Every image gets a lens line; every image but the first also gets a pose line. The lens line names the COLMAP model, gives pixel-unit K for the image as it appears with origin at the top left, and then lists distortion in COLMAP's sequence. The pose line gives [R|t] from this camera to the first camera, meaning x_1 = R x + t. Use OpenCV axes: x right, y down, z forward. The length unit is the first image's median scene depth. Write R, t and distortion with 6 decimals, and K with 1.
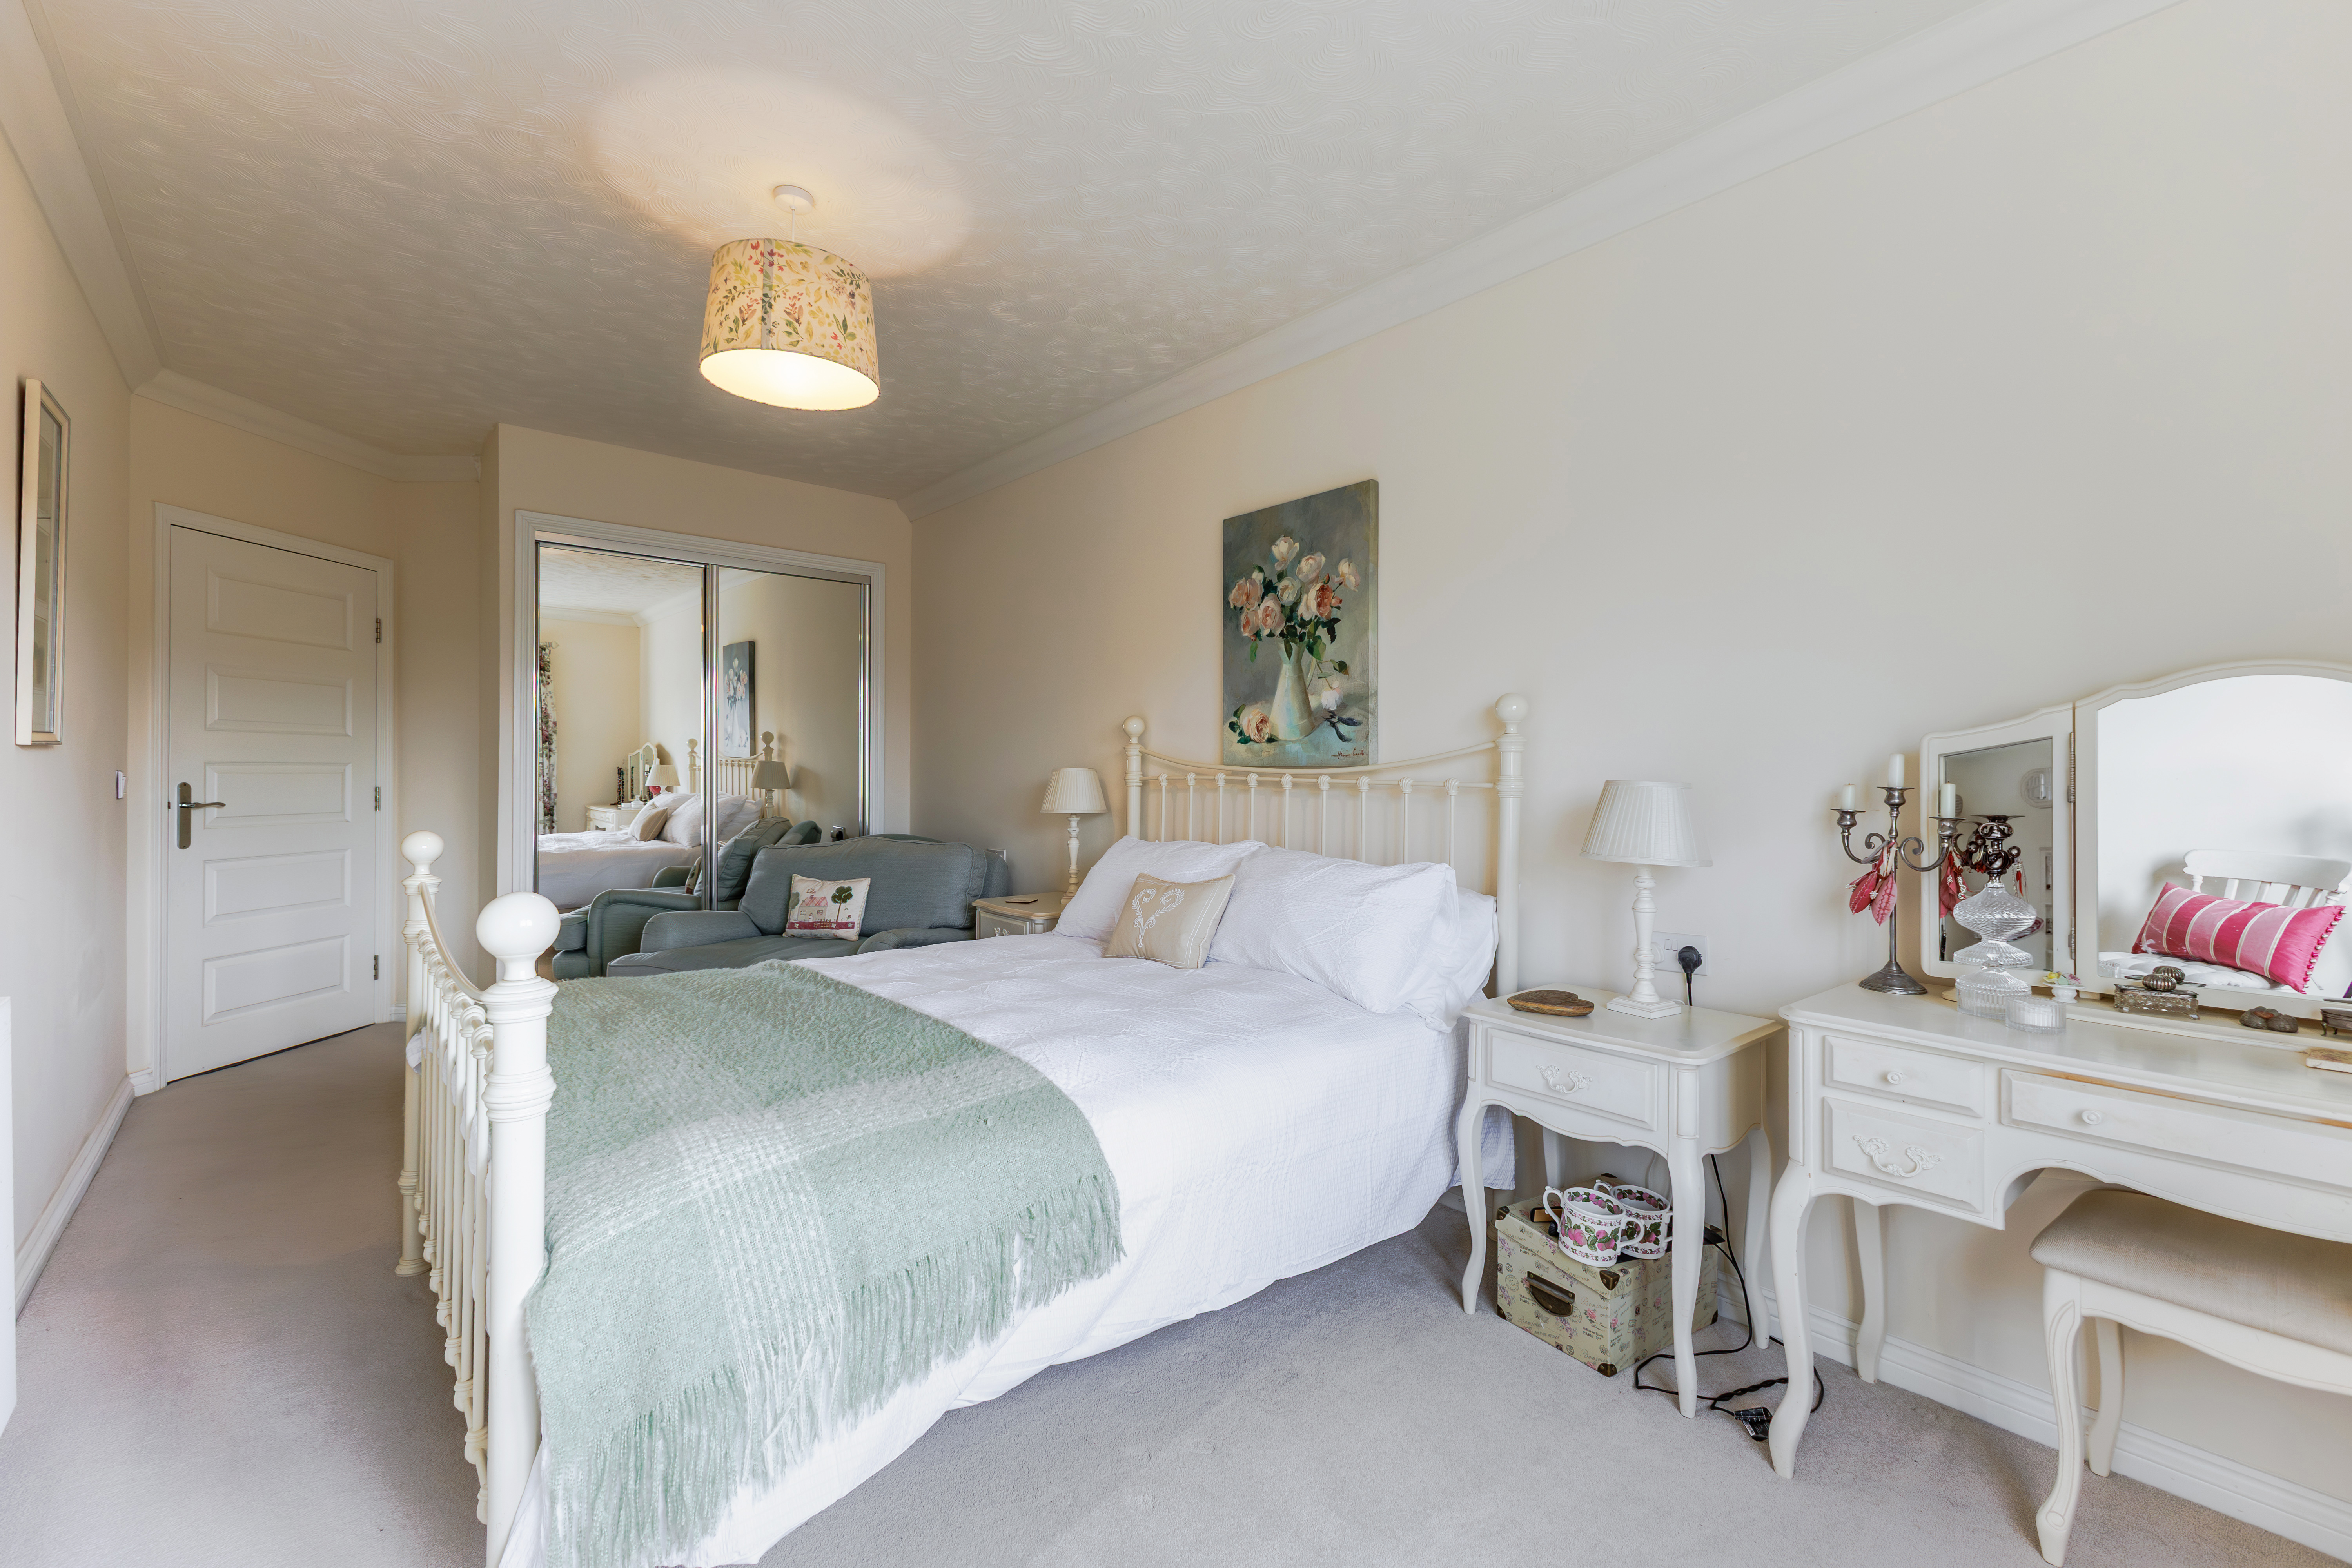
lens RADIAL K [[1019.1, 0, 1175.8], [0, 1019.1, 778.0], [0, 0, 1]] dist [0.004970, 0.000118]
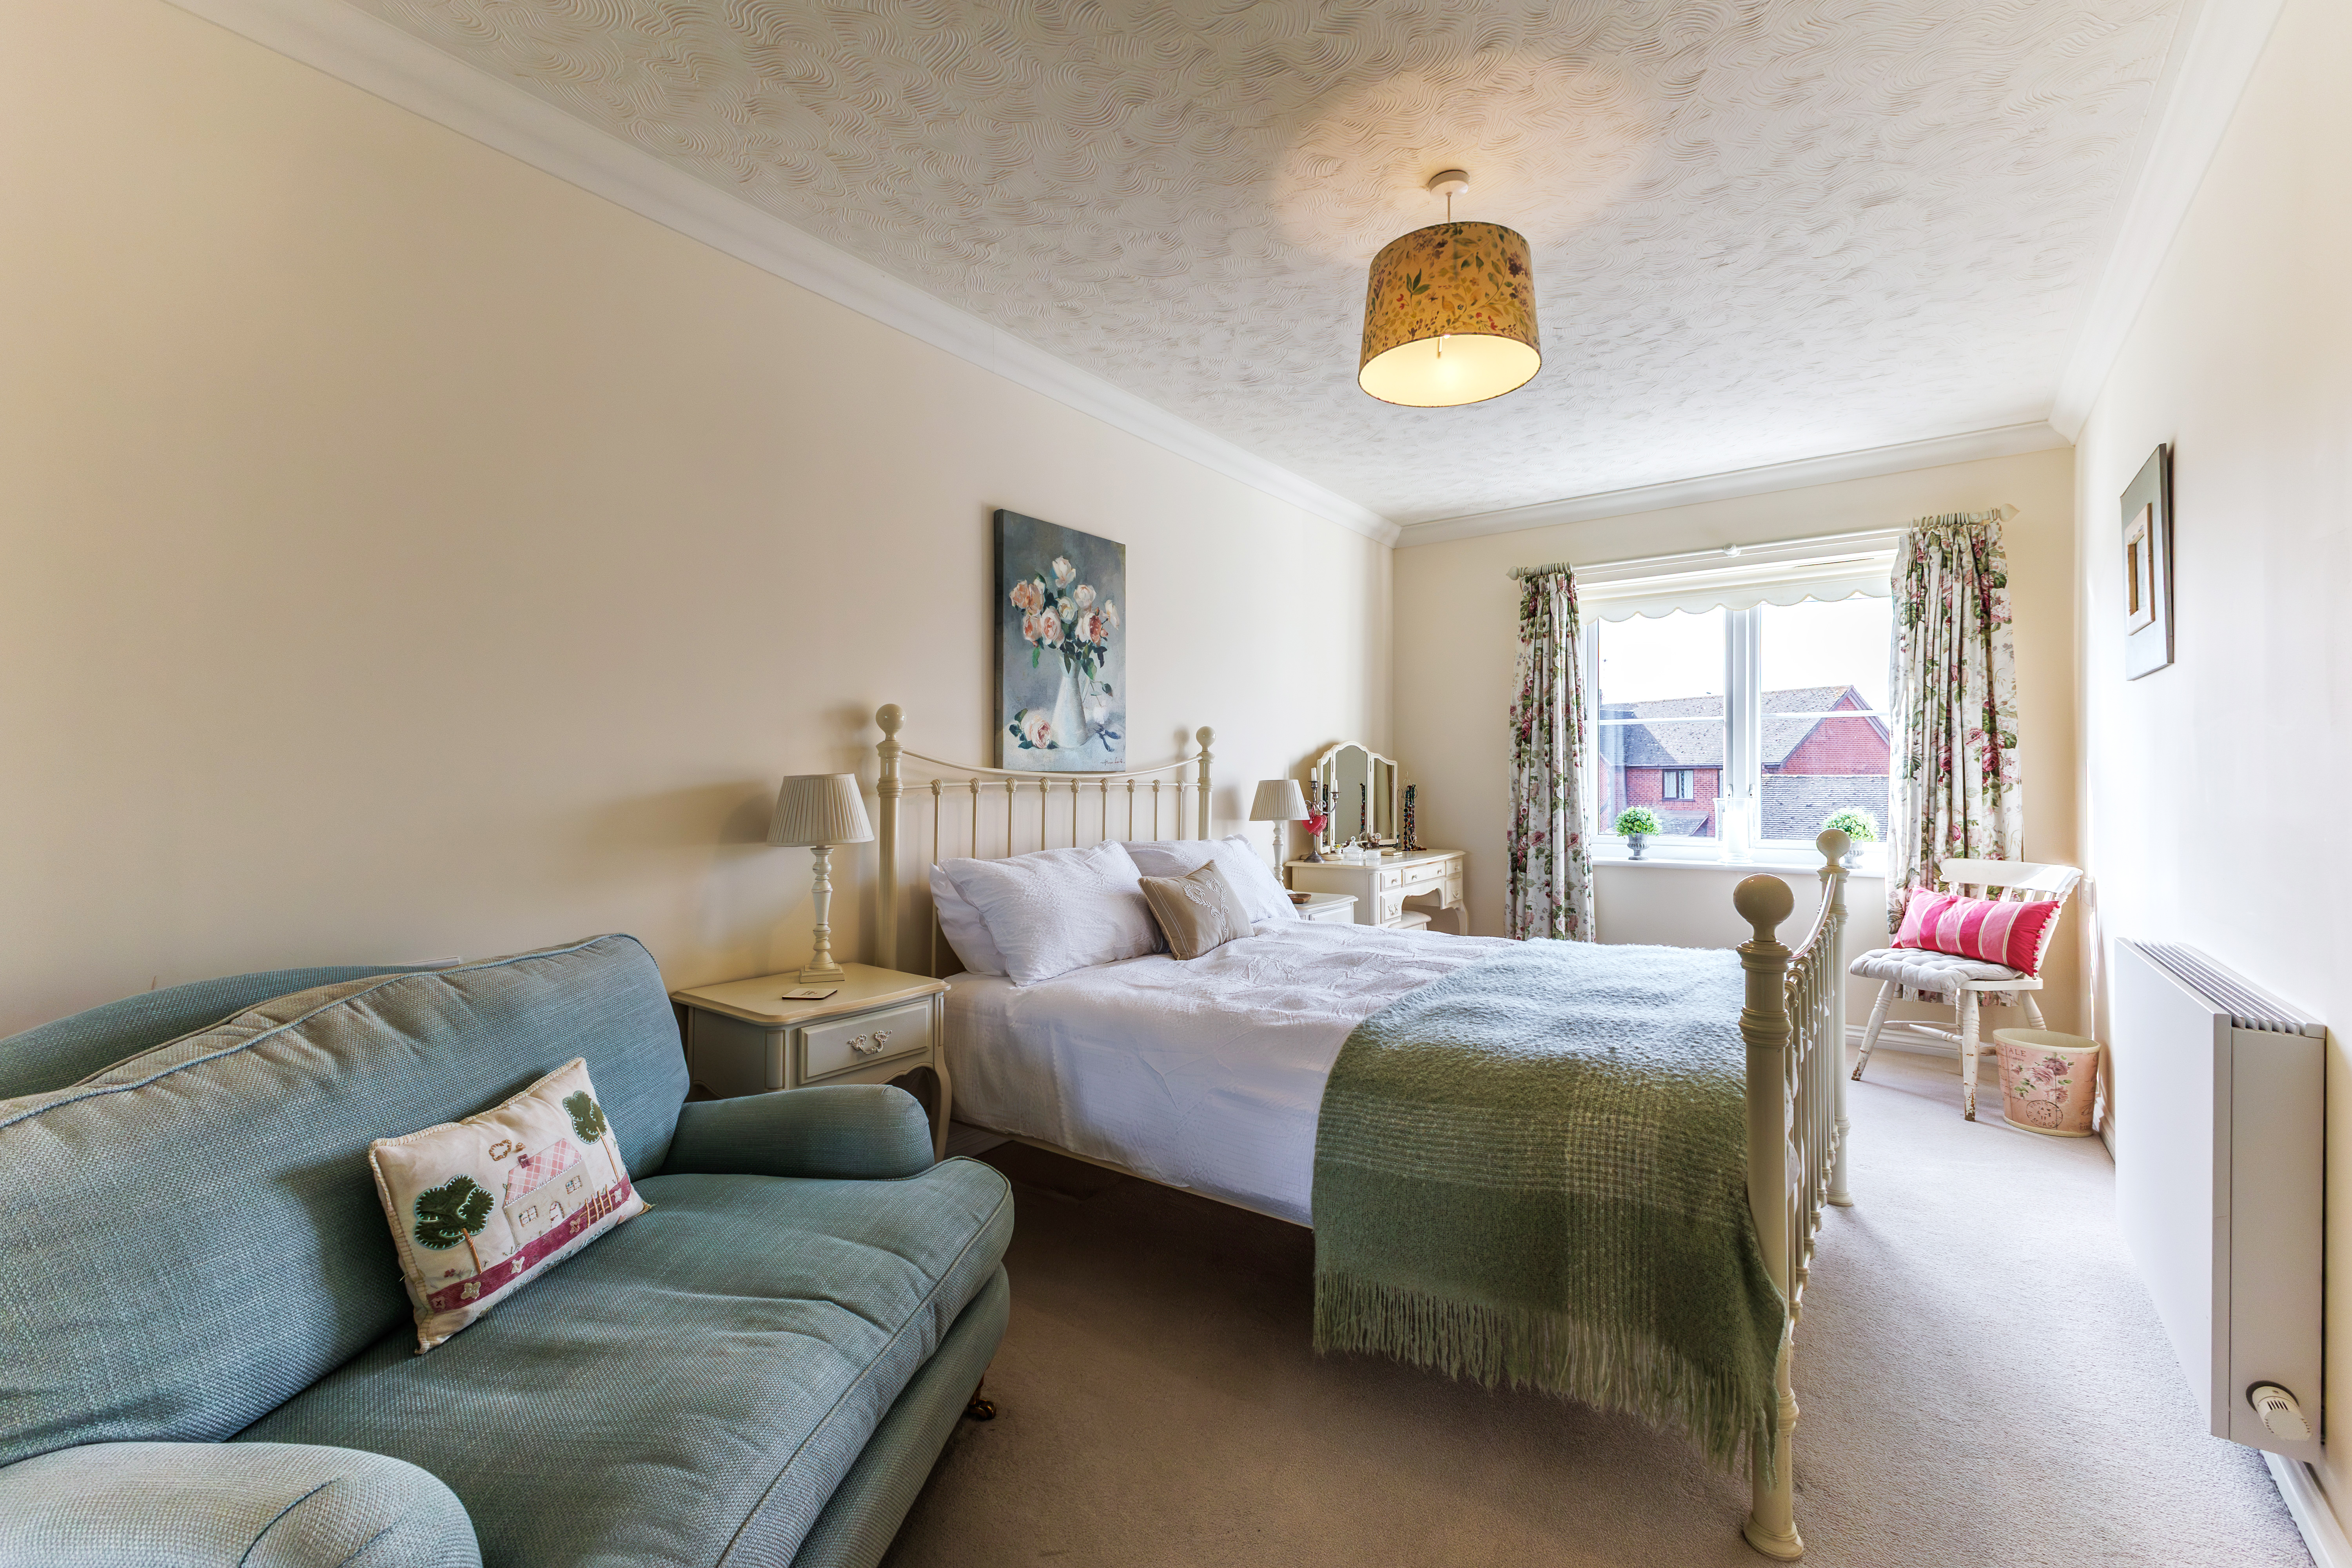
lens RADIAL K [[1019.1, 0, 1175.8], [0, 1019.1, 778.0], [0, 0, 1]] dist [0.004970, 0.000118]
pose [[-0.249465, -0.012020, 0.968309, -0.975858], [0.003902, 0.999902, 0.013417, -0.018742], [-0.968376, 0.007126, -0.249394, 1.165250]]
